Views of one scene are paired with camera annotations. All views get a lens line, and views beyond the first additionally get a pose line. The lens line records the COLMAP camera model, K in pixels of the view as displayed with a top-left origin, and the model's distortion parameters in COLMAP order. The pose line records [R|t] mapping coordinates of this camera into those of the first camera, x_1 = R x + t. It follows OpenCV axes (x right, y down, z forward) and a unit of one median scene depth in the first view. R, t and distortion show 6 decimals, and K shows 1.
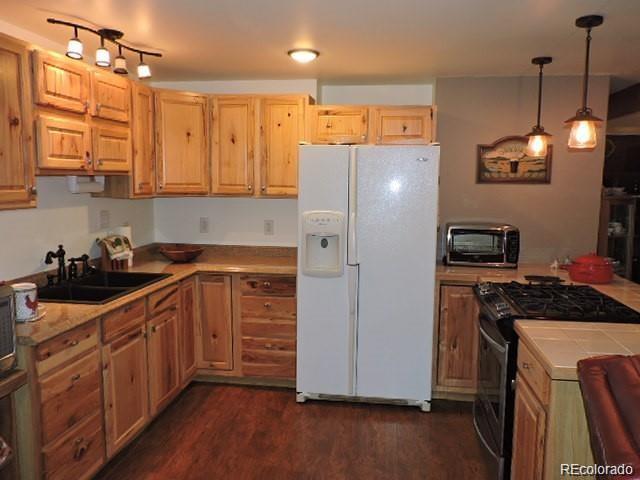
lens RADIAL K [[522.2, 0, 320.4], [0, 522.2, 239.8], [0, 0, 1]] dist [0.009093, 0.004311]
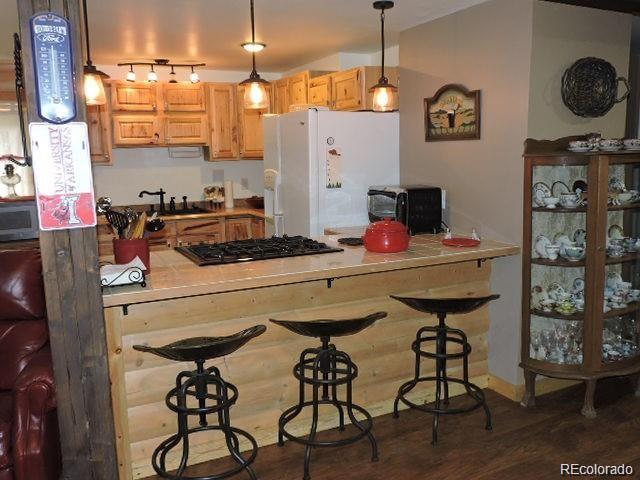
lens RADIAL K [[558.9, 0, 320.2], [0, 558.9, 239.8], [0, 0, 1]] dist [-0.013524, -0.003467]
pose [[0.559378, 0.107577, -0.821902, 1.083306], [-0.065809, 0.994176, 0.085336, -0.009727], [0.826296, 0.006354, 0.563200, 0.327561]]
